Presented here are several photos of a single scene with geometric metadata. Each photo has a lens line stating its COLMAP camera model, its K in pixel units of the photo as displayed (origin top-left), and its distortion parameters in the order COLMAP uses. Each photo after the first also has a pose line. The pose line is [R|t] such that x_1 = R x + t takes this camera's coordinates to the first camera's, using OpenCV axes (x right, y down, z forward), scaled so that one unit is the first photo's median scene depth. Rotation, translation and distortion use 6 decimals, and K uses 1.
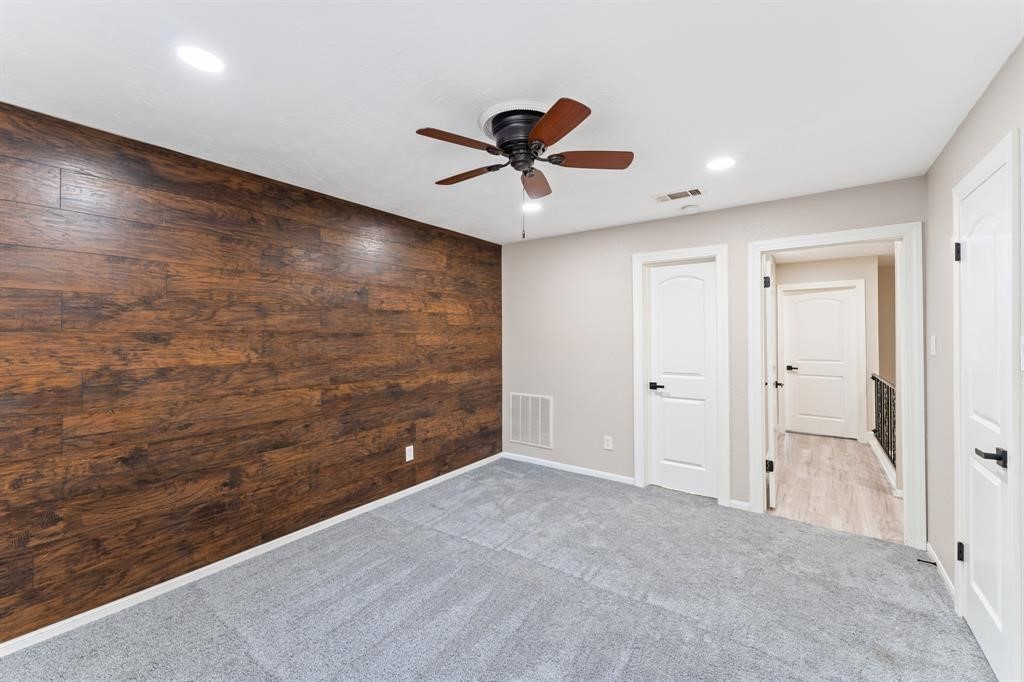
lens RADIAL K [[414.1, 0, 507.2], [0, 414.1, 338.4], [0, 0, 1]] dist [0.001370, 0.000448]
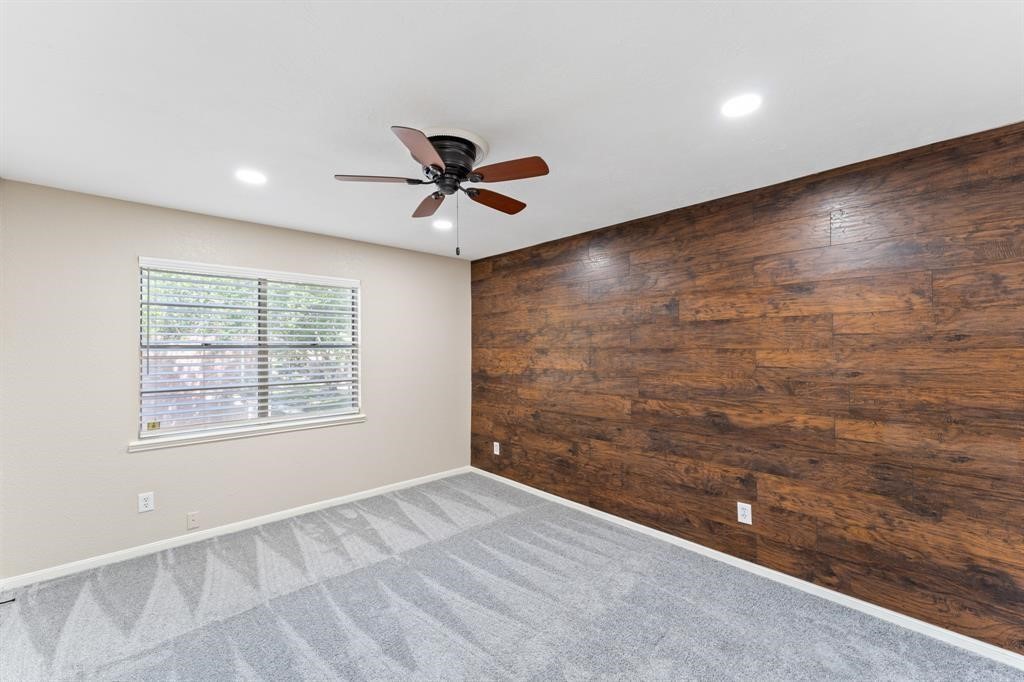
lens RADIAL K [[414.1, 0, 507.2], [0, 414.1, 338.4], [0, 0, 1]] dist [0.001370, 0.000448]
pose [[-0.195420, -0.009219, -0.980676, 0.652011], [0.003491, 0.999943, -0.010096, -0.028289], [0.980713, -0.005397, -0.195376, 0.847937]]
